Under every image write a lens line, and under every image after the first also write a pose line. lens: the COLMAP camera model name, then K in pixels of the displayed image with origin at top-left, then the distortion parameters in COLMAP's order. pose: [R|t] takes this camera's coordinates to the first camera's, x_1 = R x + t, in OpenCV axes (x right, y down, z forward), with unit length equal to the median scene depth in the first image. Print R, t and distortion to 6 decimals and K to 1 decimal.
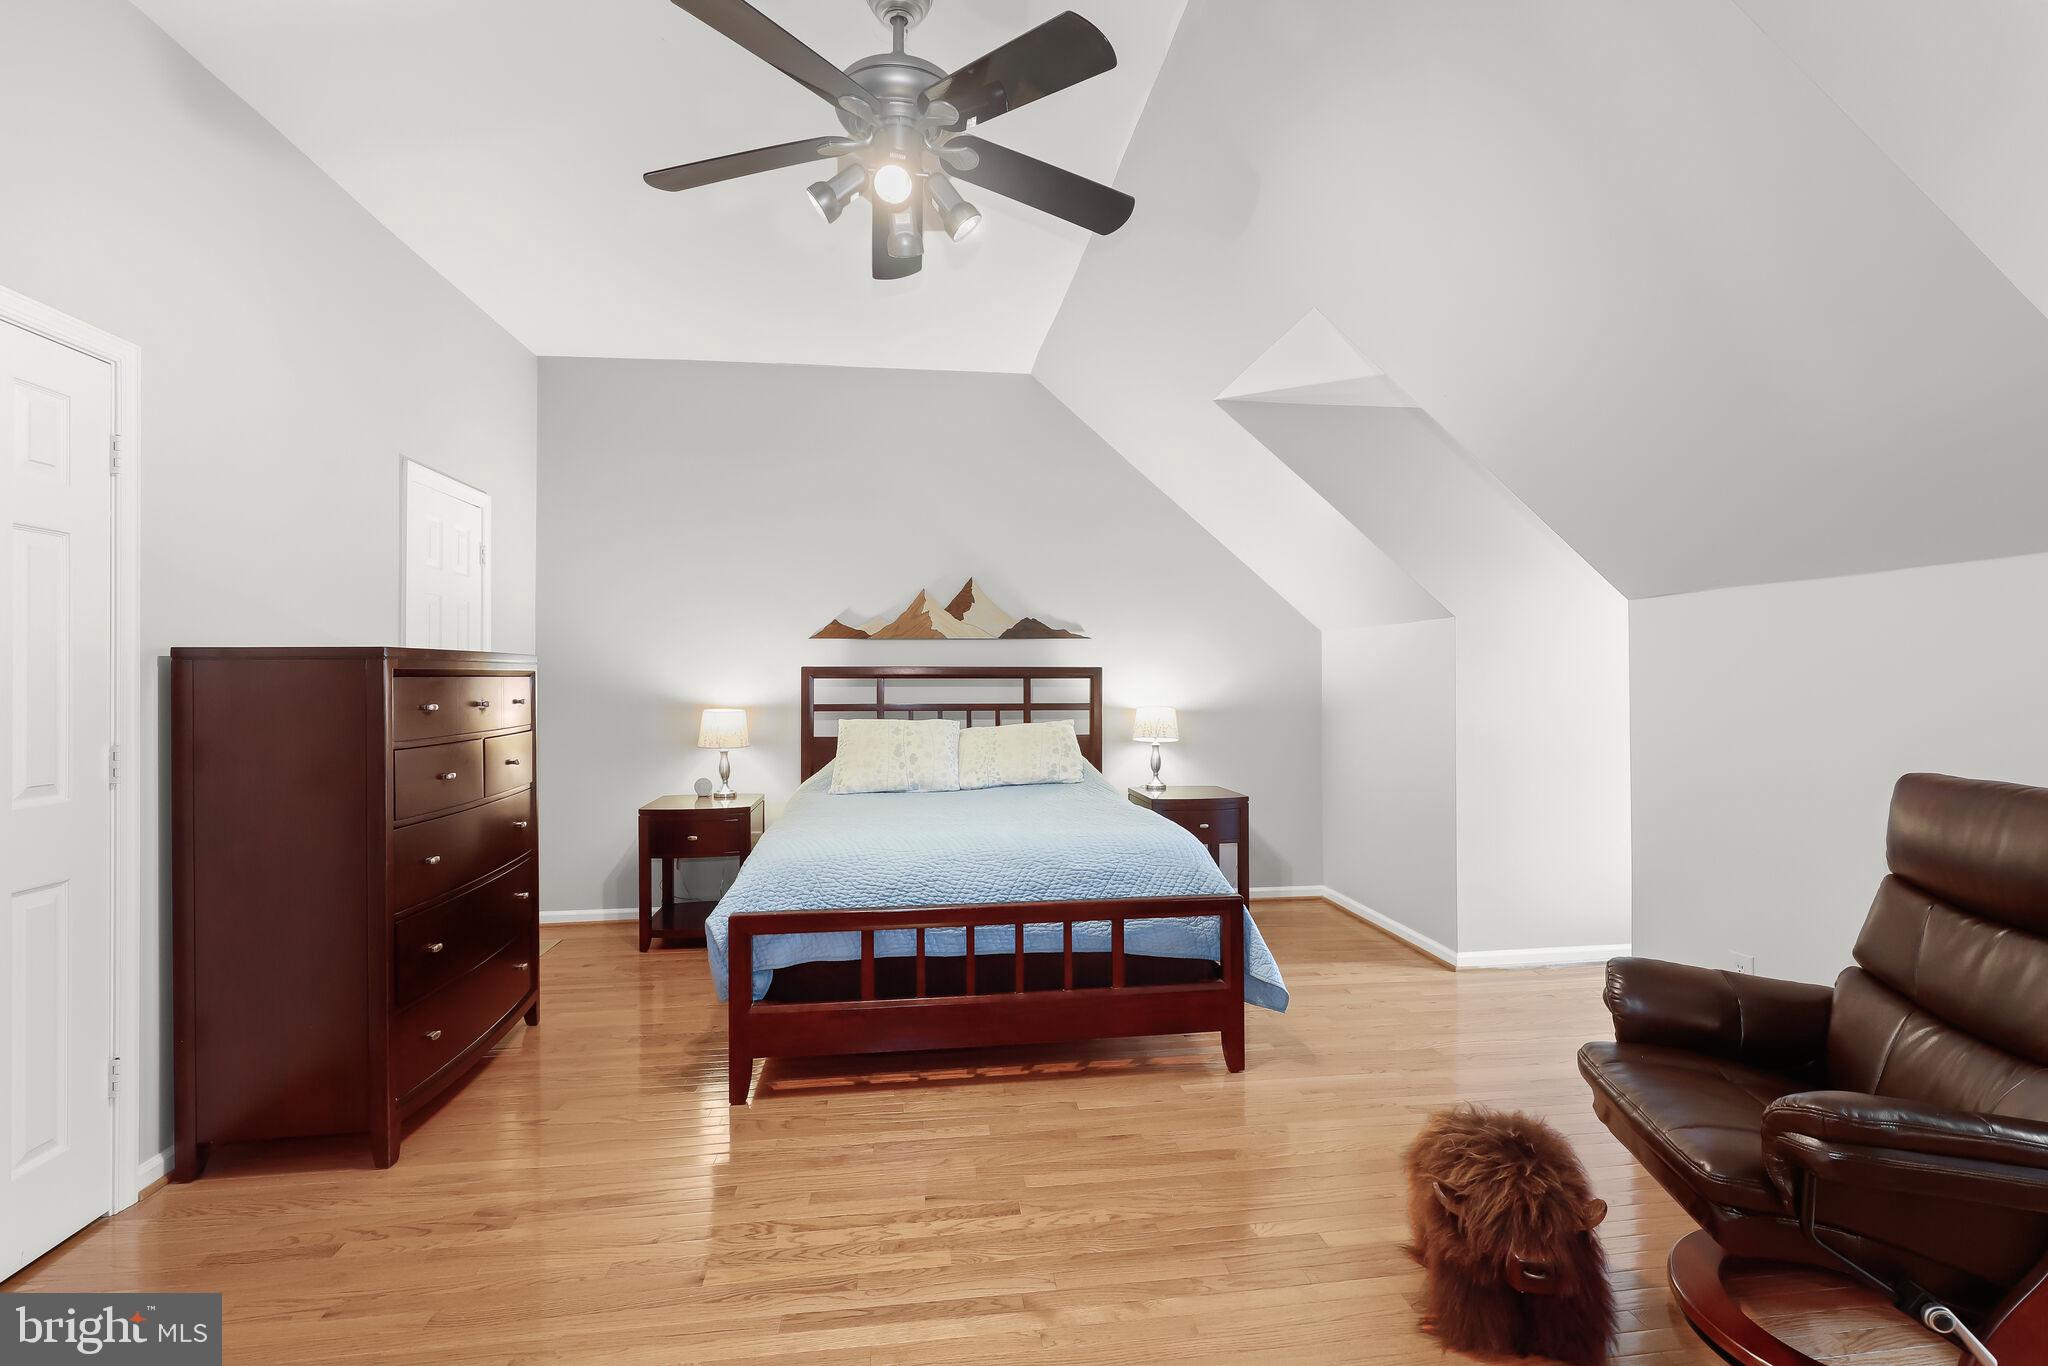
lens RADIAL K [[946.9, 0, 1027.7], [0, 946.9, 679.9], [0, 0, 1]] dist [0.000131, 0.000466]
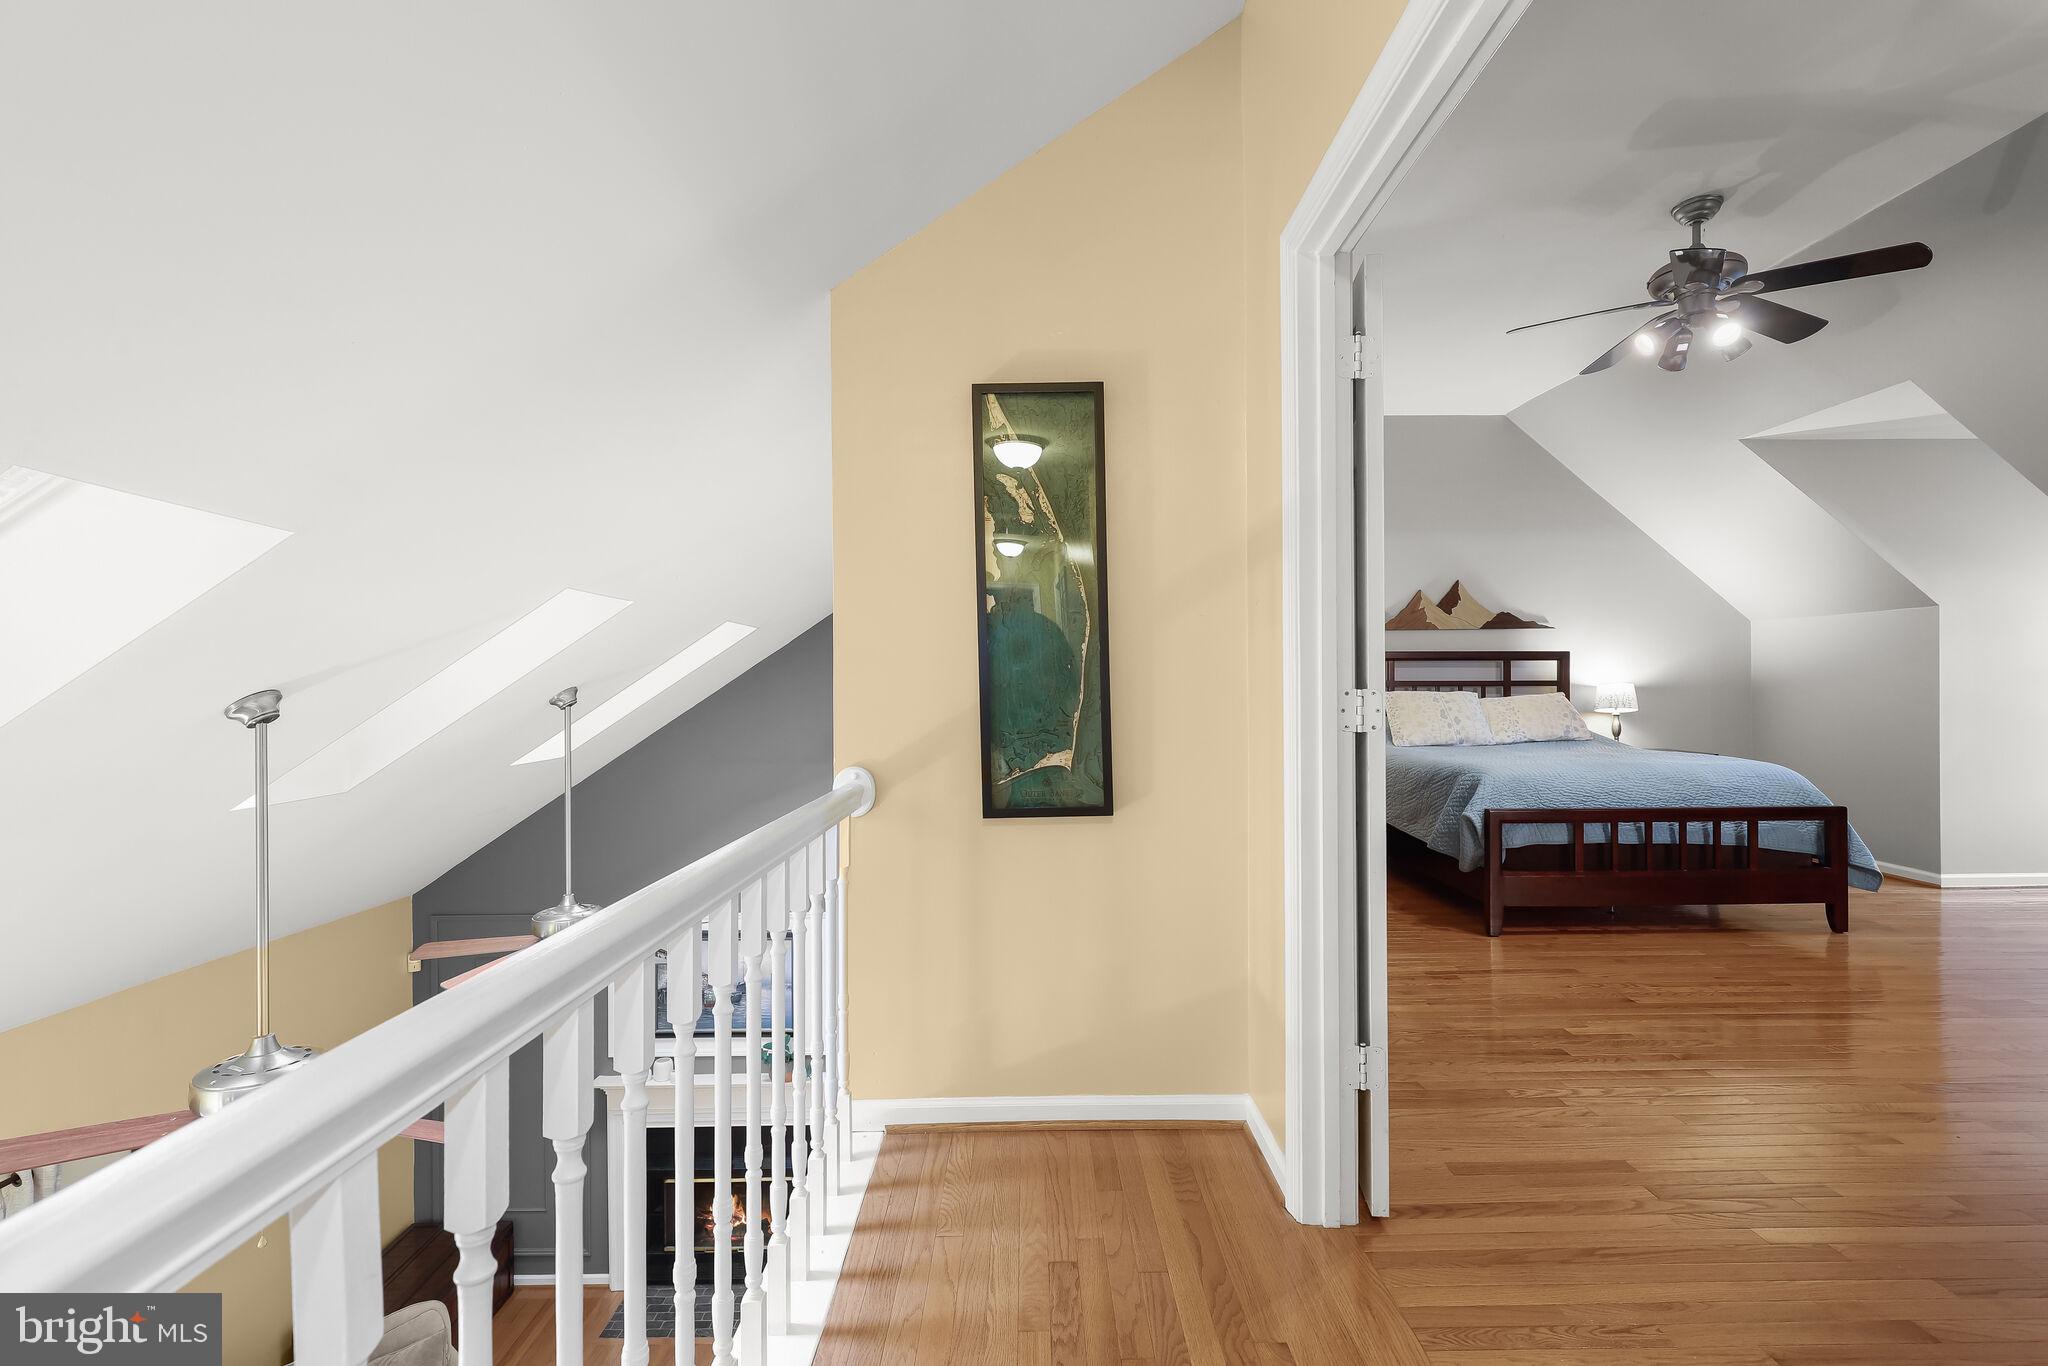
lens RADIAL K [[946.9, 0, 1039.8], [0, 946.9, 685.4], [0, 0, 1]] dist [0.000131, 0.000466]
pose [[0.992625, -0.001503, -0.121215, -0.769285], [0.001809, 0.999995, 0.002407, 0.045209], [0.121211, -0.002609, 0.992623, -0.514450]]
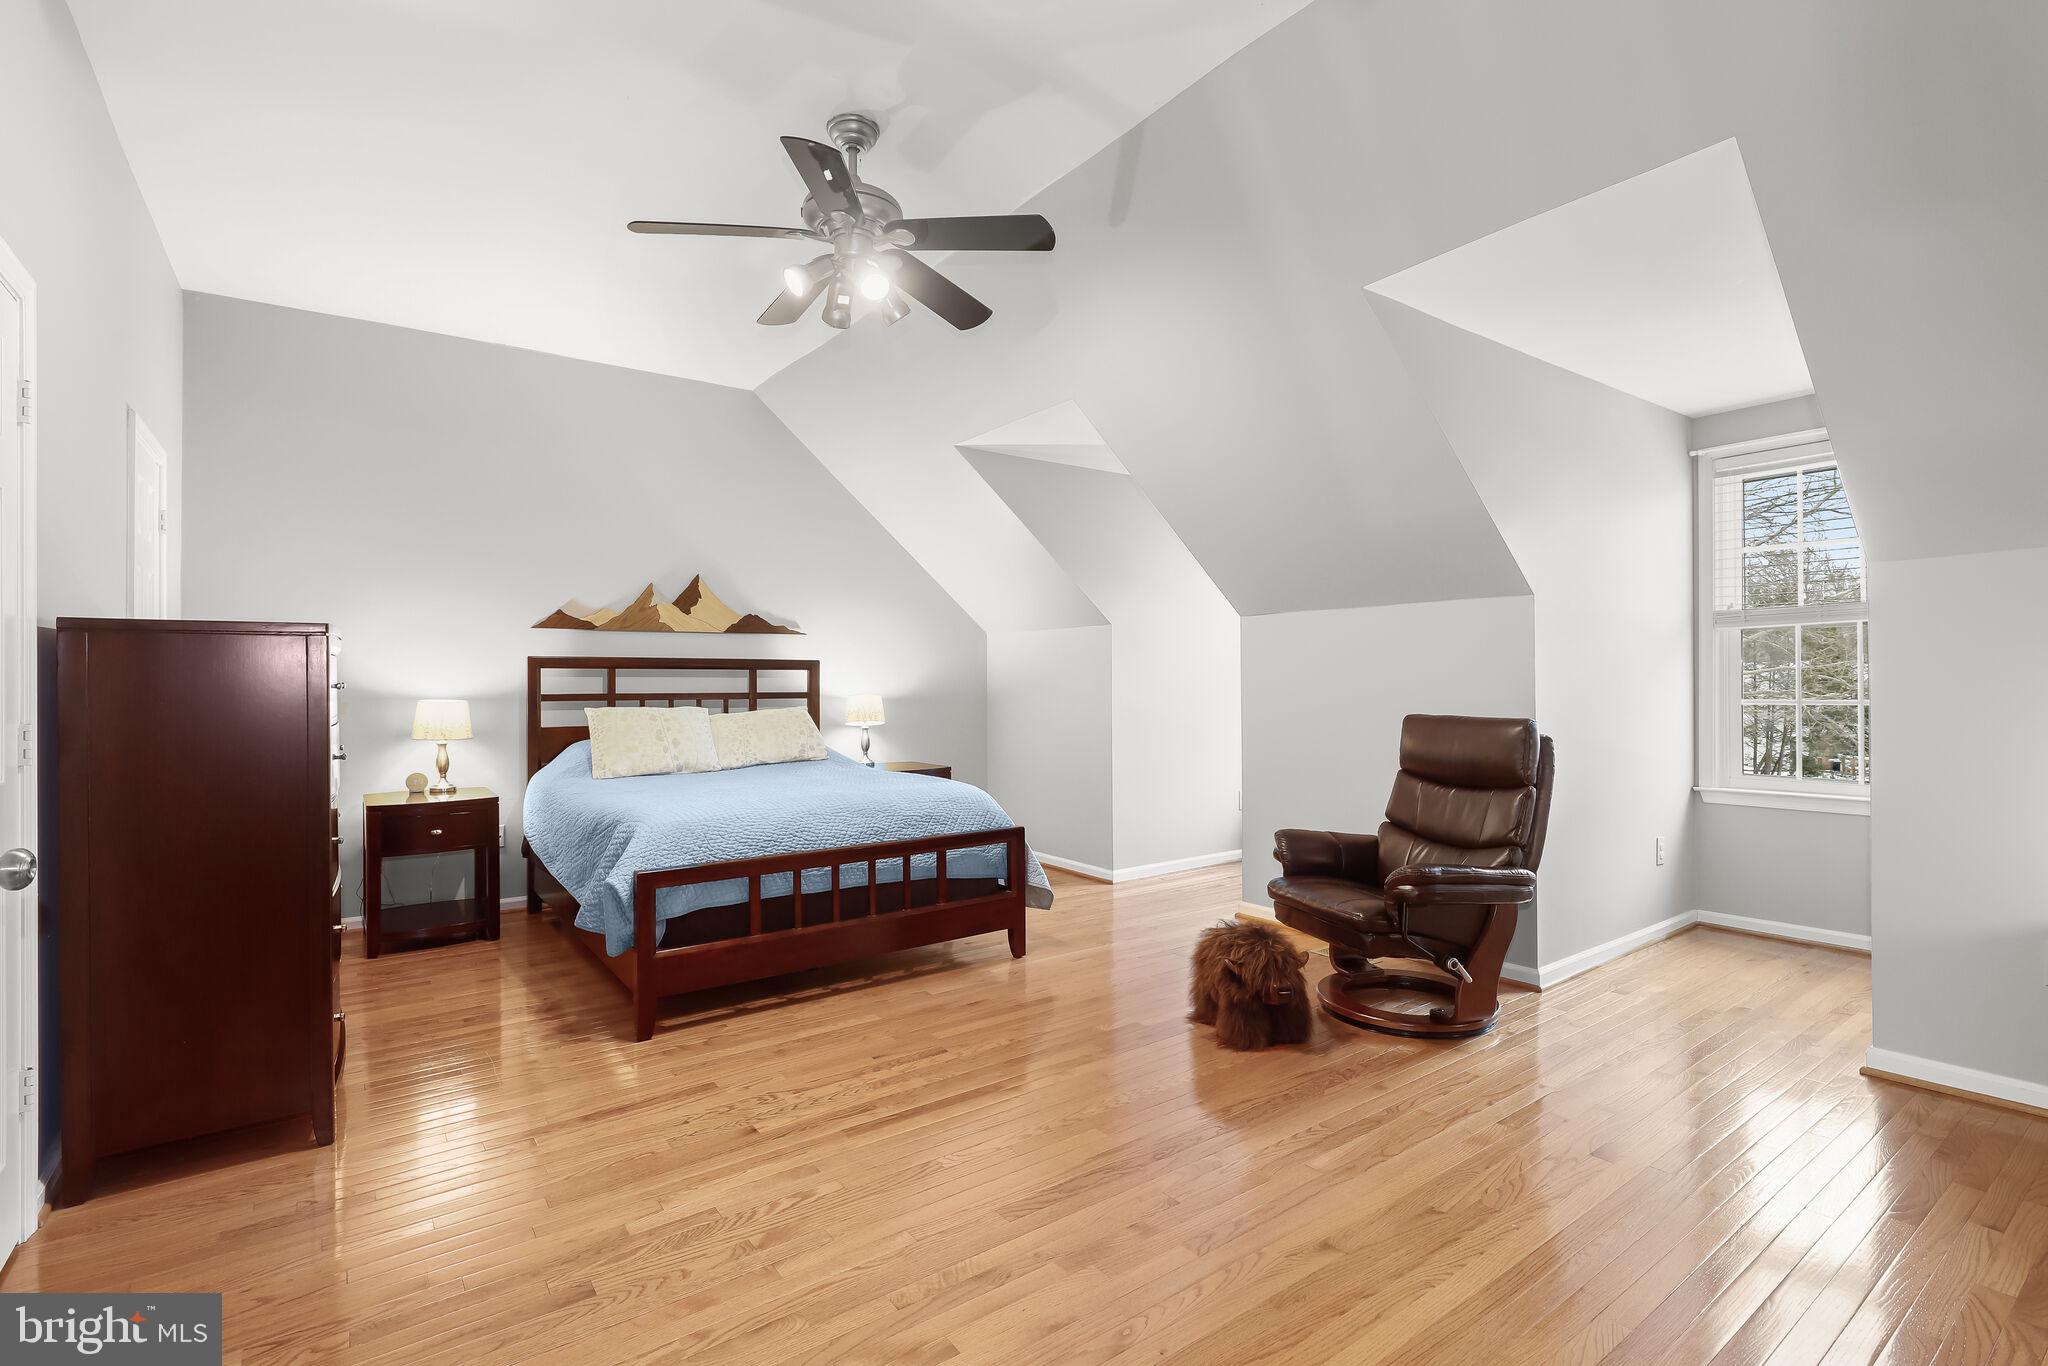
lens RADIAL K [[946.9, 0, 1026.2], [0, 946.9, 683.7], [0, 0, 1]] dist [0.000131, 0.000466]
pose [[0.879492, -0.001292, 0.475911, -0.408549], [0.000739, 0.999999, 0.001349, 0.022476], [-0.475912, -0.000834, 0.879492, -0.186666]]
